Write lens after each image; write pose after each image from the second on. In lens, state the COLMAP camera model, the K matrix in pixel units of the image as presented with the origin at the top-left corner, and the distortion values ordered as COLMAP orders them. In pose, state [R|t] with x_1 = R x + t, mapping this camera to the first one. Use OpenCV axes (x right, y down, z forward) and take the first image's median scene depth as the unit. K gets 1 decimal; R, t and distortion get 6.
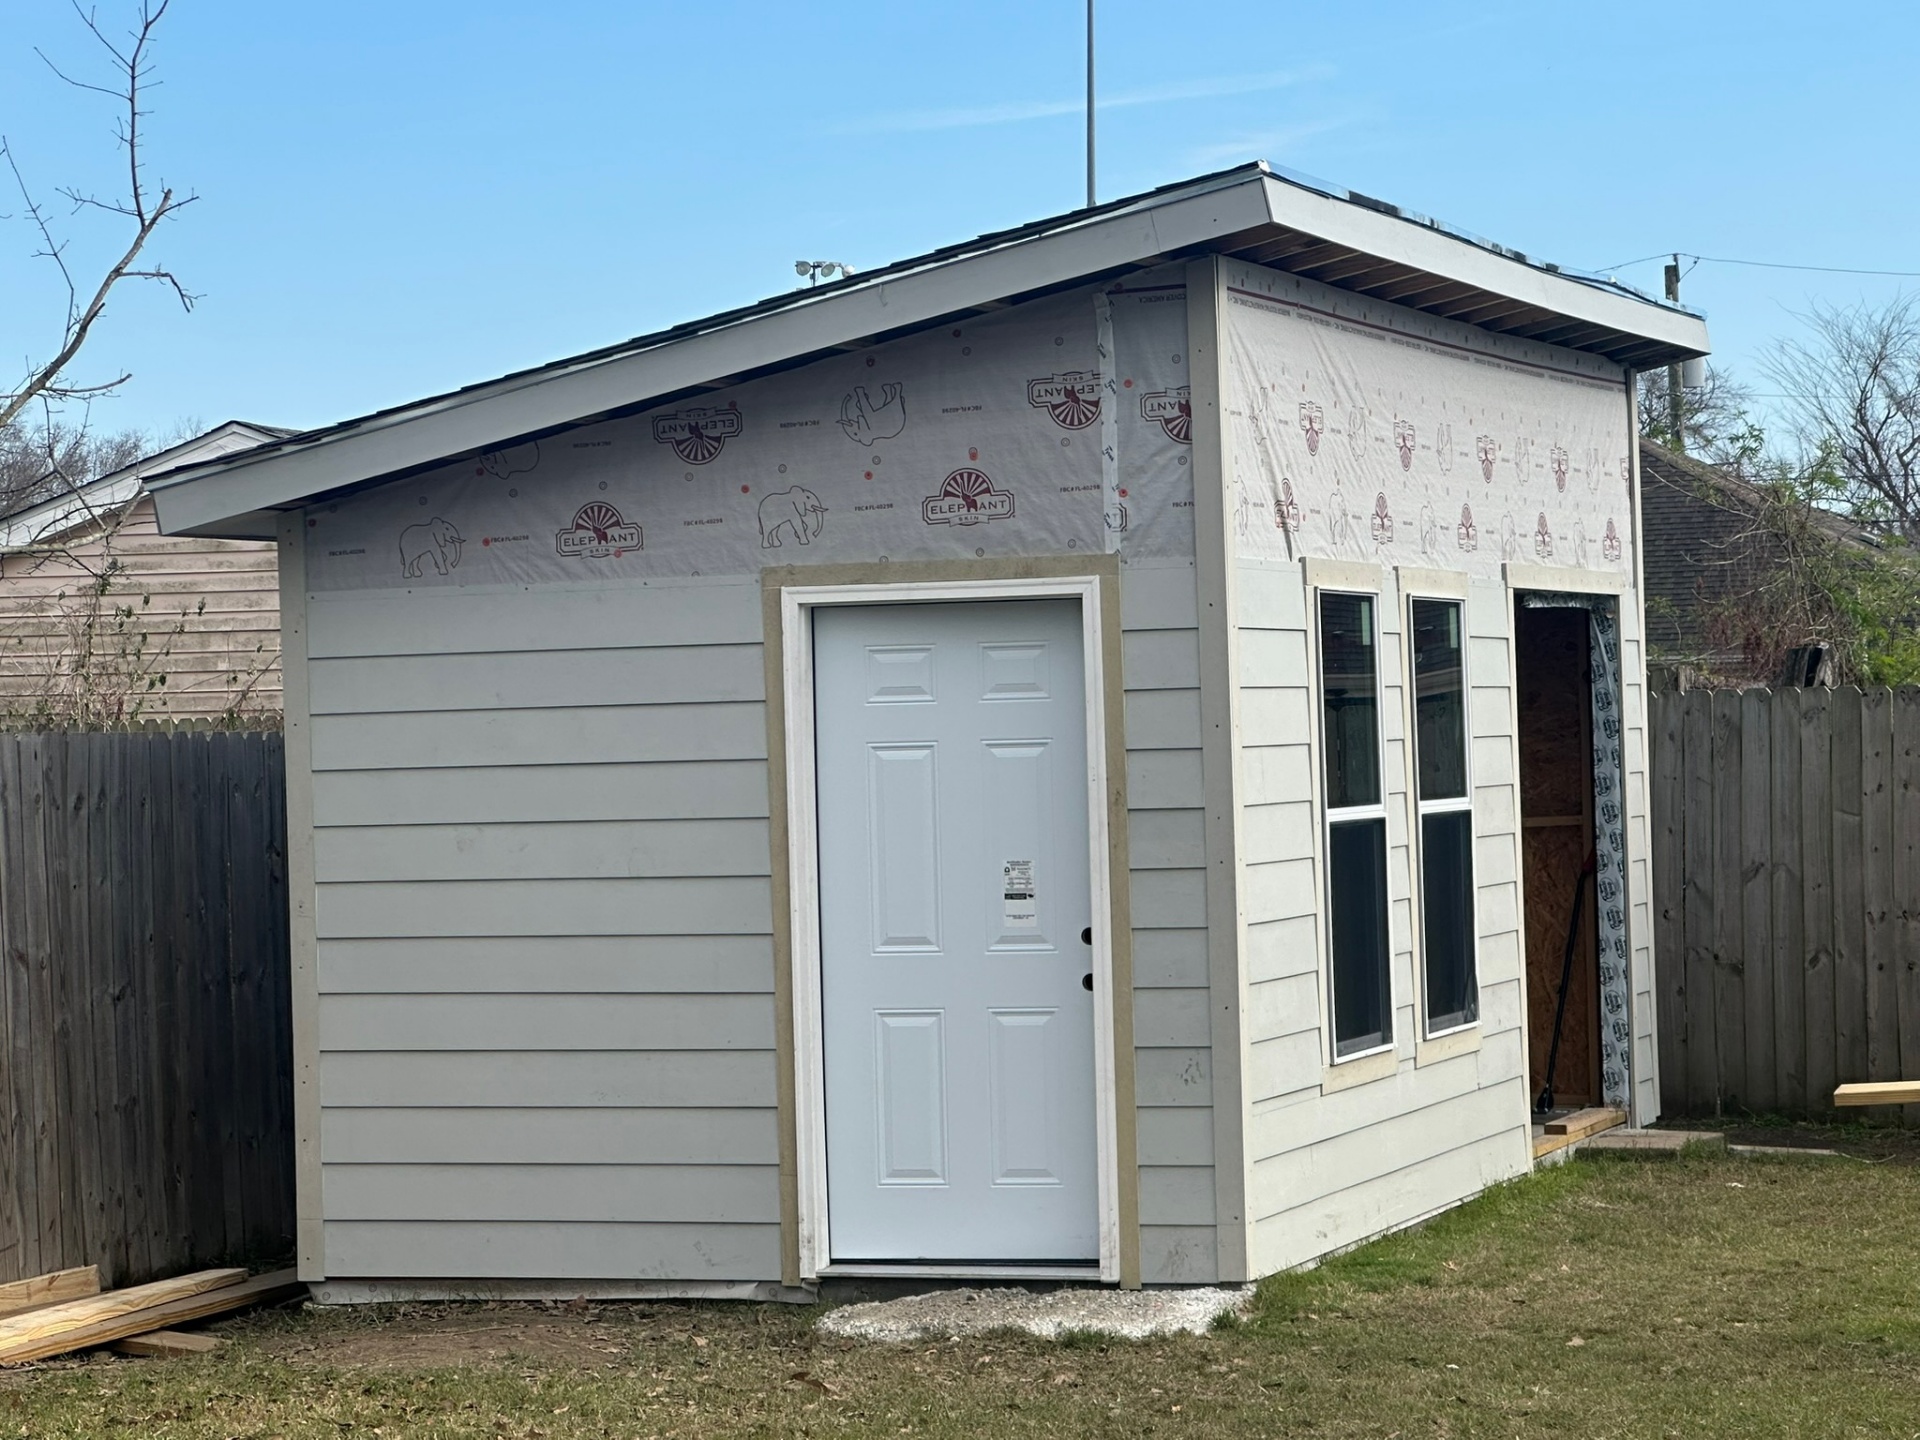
lens RADIAL K [[5026.9, 0, 956.4], [0, 5026.9, 733.0], [0, 0, 1]] dist [0.069911, 0.000000]
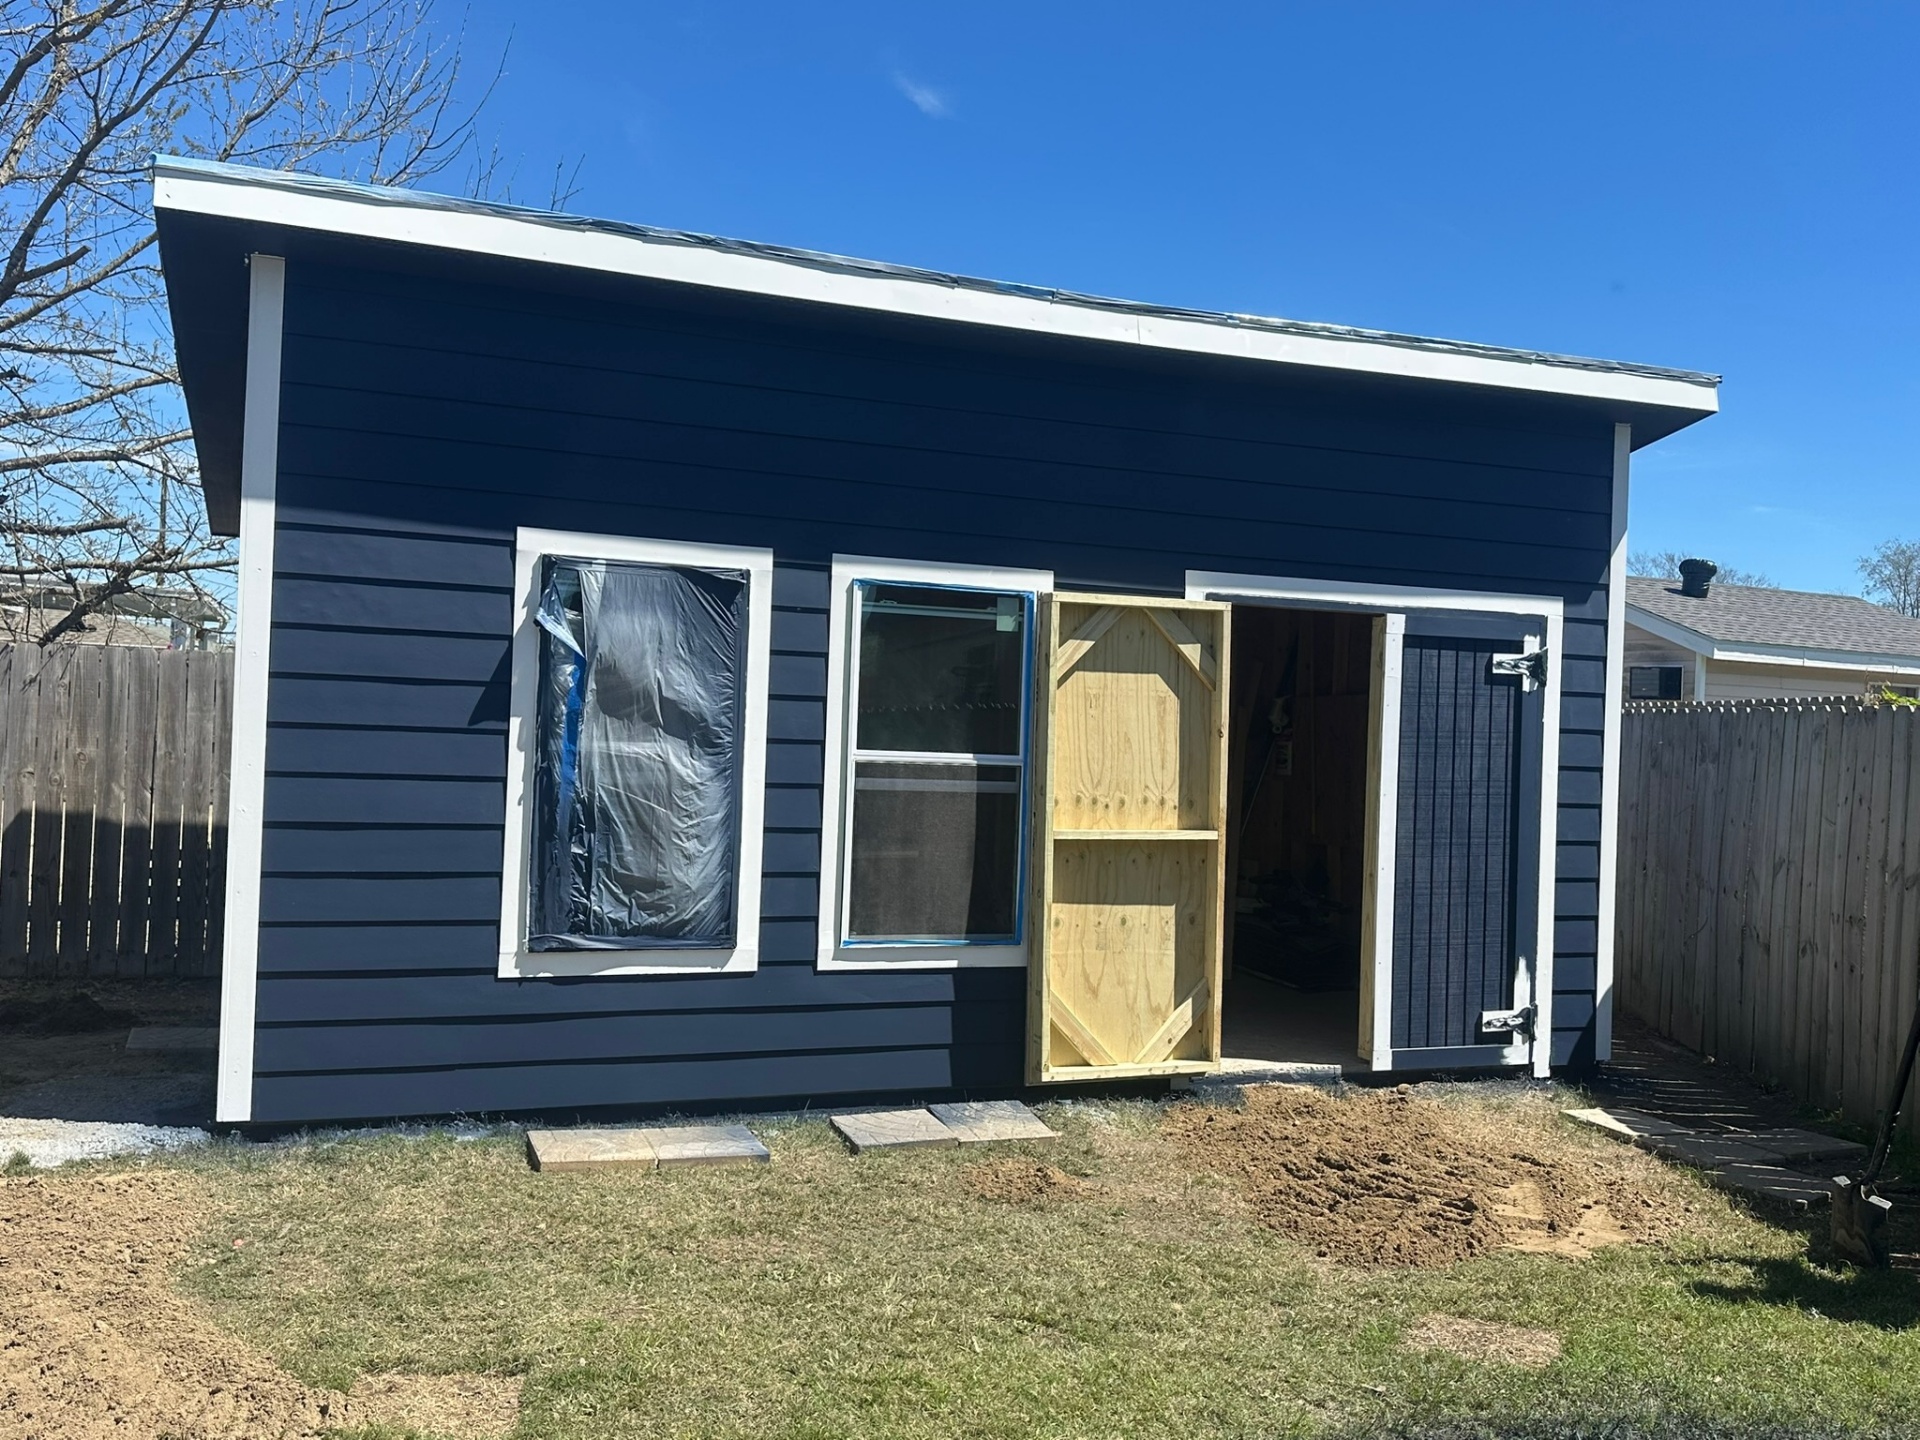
lens RADIAL K [[1689.7, 0, 975.1], [0, 1689.7, 705.4], [0, 0, 1]] dist [0.066296, -0.110927]
pose [[0.652816, 0.046625, -0.756080, 0.426485], [-0.058415, 0.998230, 0.011121, -0.003313], [0.755261, 0.036906, 0.654385, 0.780818]]
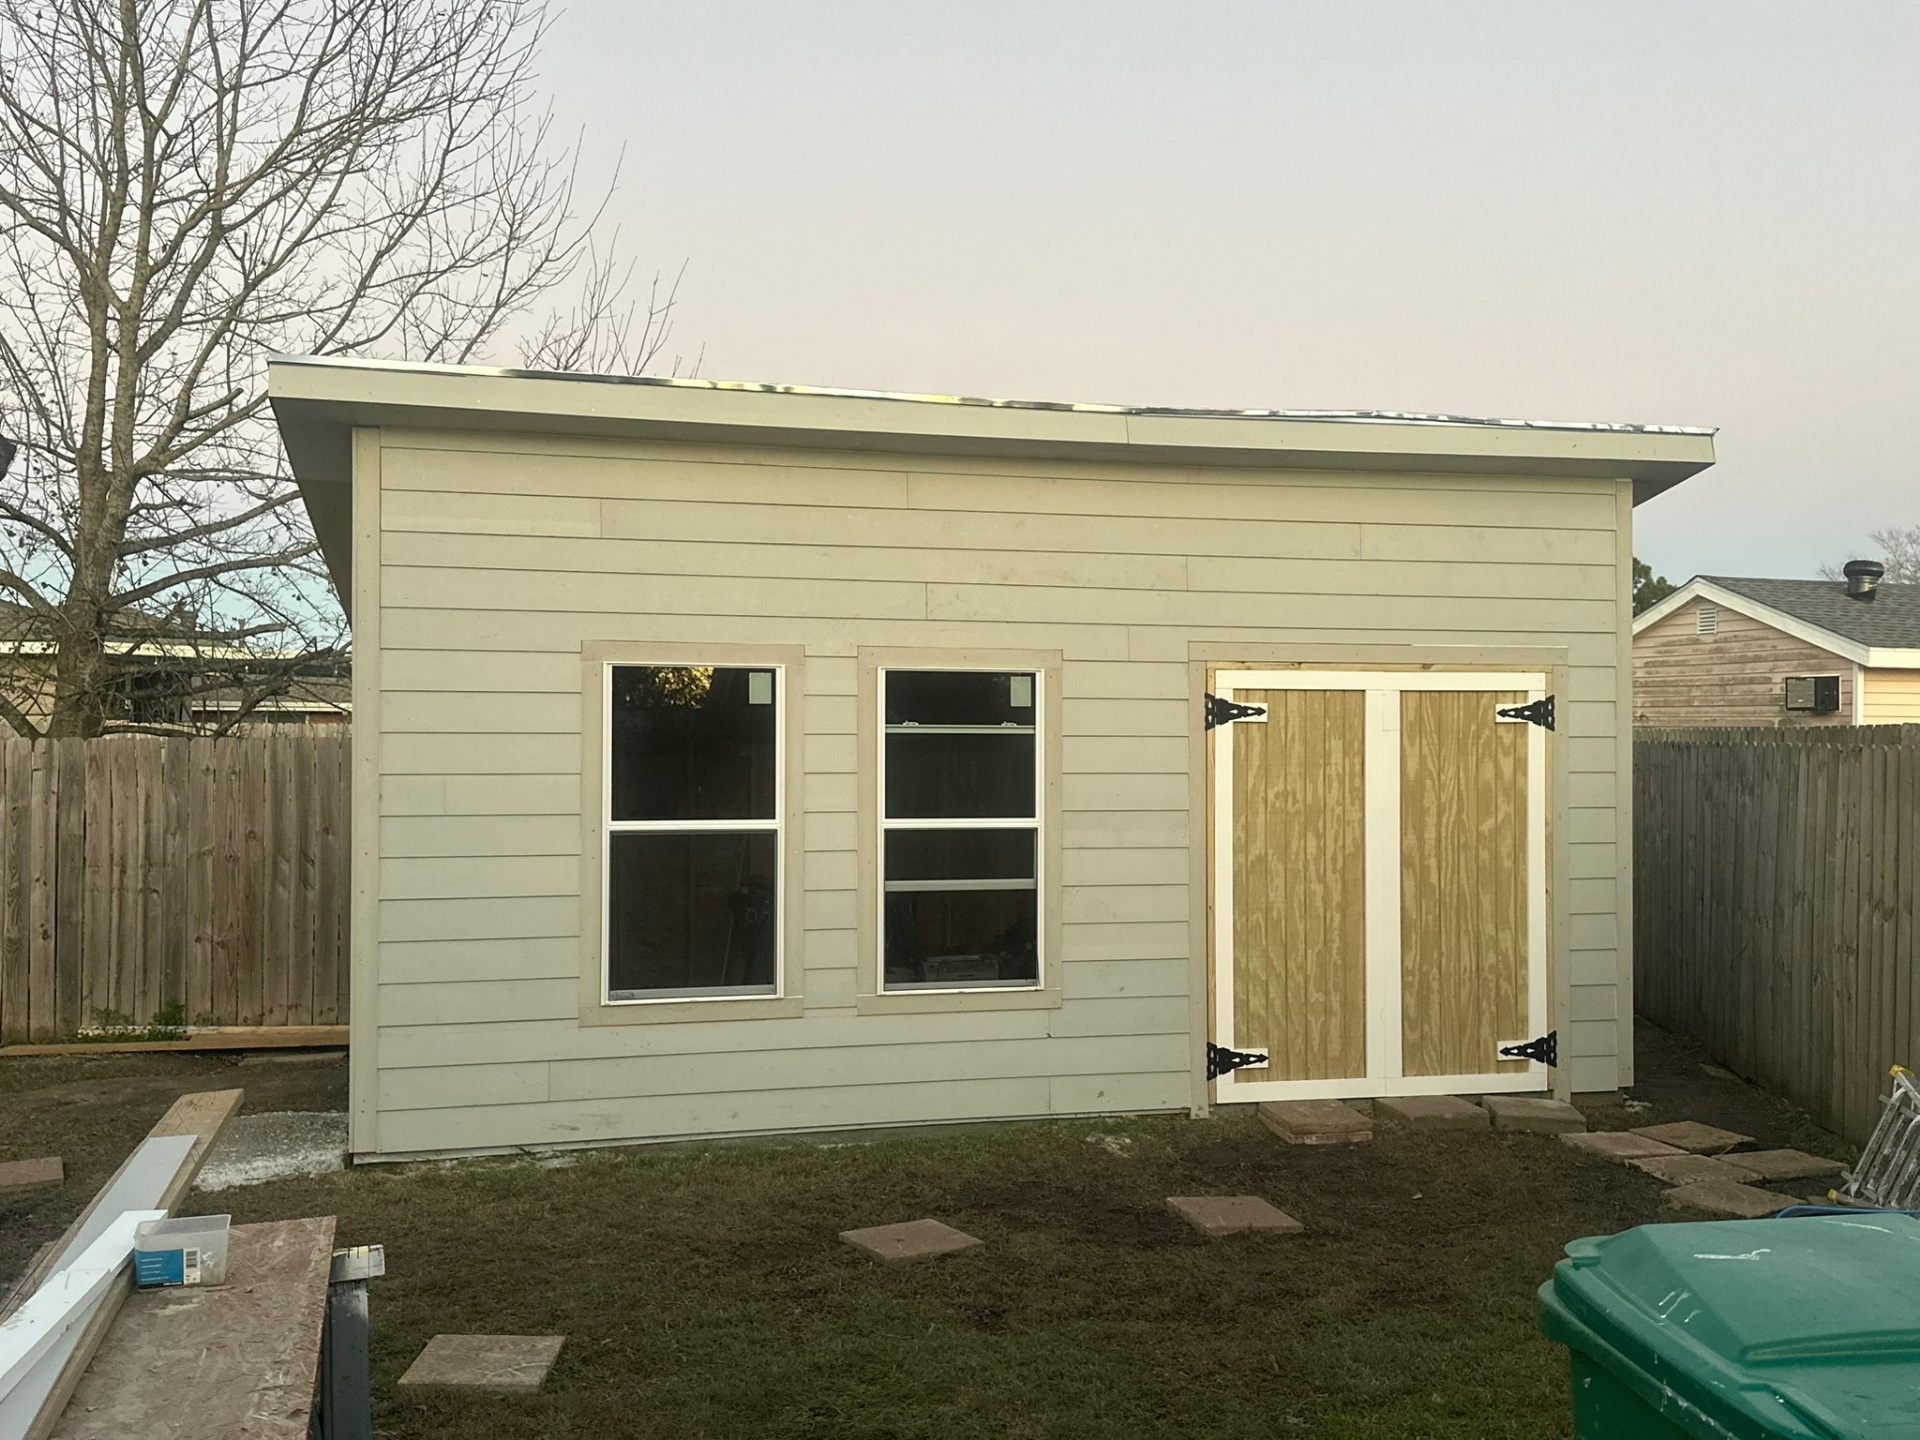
lens RADIAL K [[1771.5, 0, 964.9], [0, 1771.5, 705.1], [0, 0, 1]] dist [0.040769, 0.000000]
pose [[0.559914, 0.016564, -0.828385, 0.512442], [-0.020319, 0.999774, 0.006257, -0.021192], [0.828302, 0.013329, 0.560124, 0.772990]]
